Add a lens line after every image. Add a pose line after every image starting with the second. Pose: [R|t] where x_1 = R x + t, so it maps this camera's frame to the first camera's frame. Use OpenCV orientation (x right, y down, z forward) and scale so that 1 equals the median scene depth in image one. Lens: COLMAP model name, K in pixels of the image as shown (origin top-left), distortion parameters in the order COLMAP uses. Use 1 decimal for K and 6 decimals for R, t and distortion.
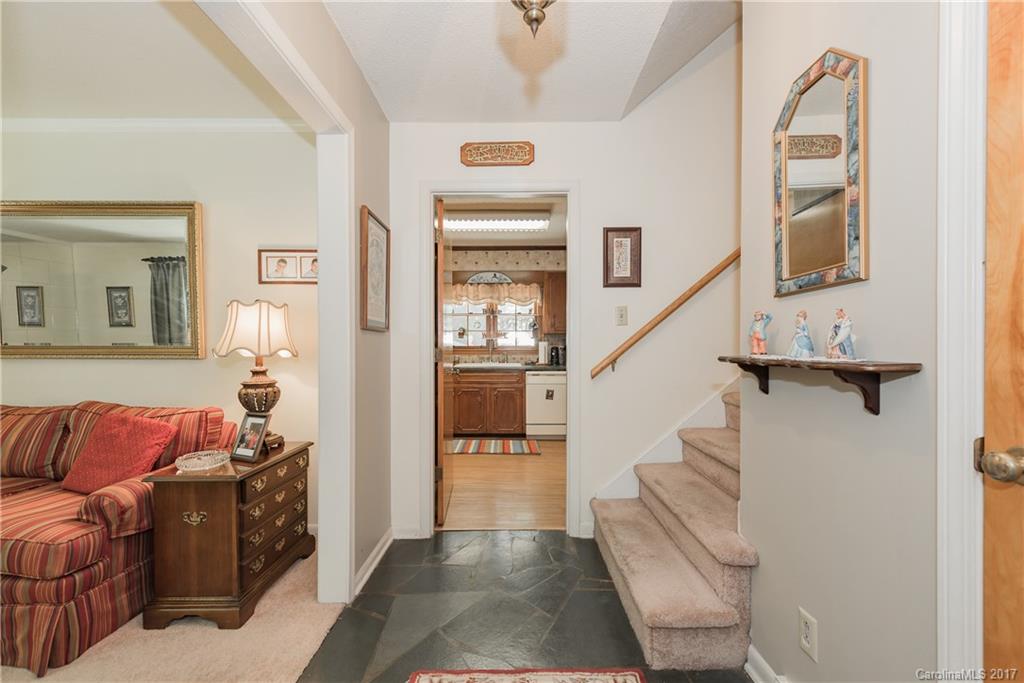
lens RADIAL K [[399.7, 0, 508.3], [0, 399.7, 338.8], [0, 0, 1]] dist [-0.000159, -0.000231]
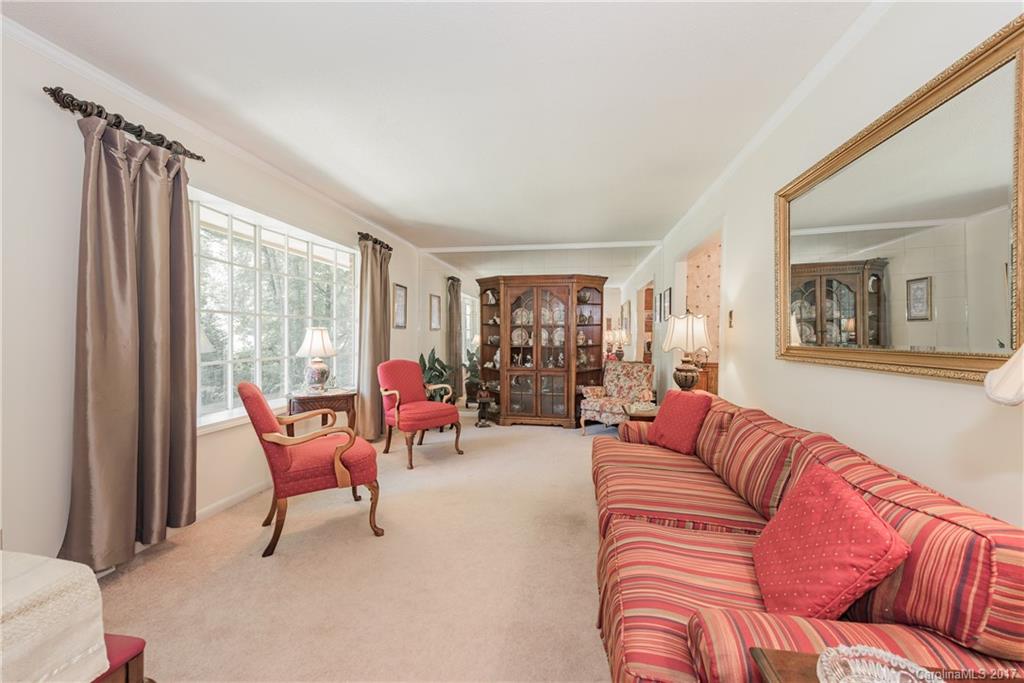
lens RADIAL K [[399.7, 0, 508.3], [0, 399.7, 338.8], [0, 0, 1]] dist [-0.000159, -0.000231]
pose [[-0.158803, 0.002827, -0.987306, -0.316355], [0.019301, 0.999814, -0.000242, -0.015622], [0.987122, -0.019094, -0.158828, 0.622140]]
